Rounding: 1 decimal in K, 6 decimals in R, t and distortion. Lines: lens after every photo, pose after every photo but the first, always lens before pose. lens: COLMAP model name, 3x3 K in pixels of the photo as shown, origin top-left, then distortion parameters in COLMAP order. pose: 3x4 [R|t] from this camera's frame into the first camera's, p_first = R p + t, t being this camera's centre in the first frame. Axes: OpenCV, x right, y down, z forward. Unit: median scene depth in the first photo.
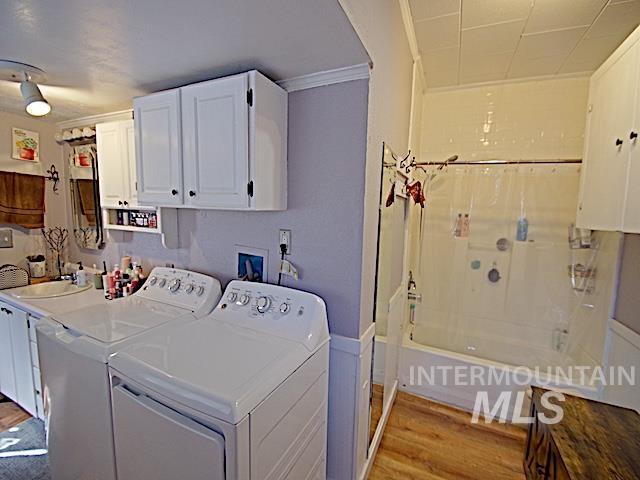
lens RADIAL K [[285.9, 0, 318.0], [0, 285.9, 247.6], [0, 0, 1]] dist [0.000212, -0.000056]
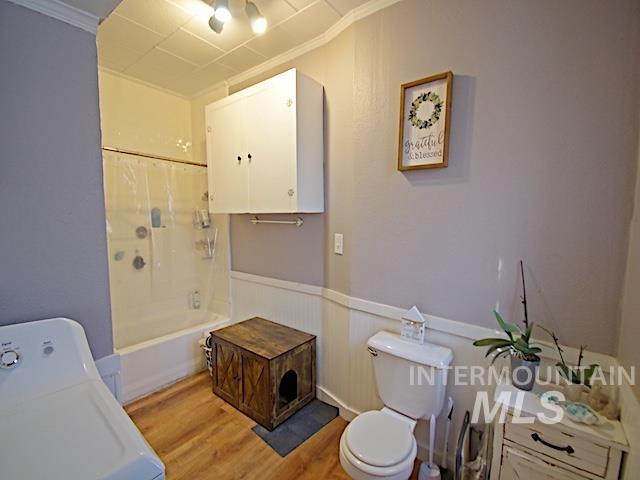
lens RADIAL K [[285.9, 0, 318.0], [0, 285.9, 247.6], [0, 0, 1]] dist [0.000212, -0.000056]
pose [[0.222258, -0.143001, 0.964444, -0.307539], [0.117384, 0.985915, 0.119133, -0.005461], [-0.967896, 0.086732, 0.235914, 0.137675]]
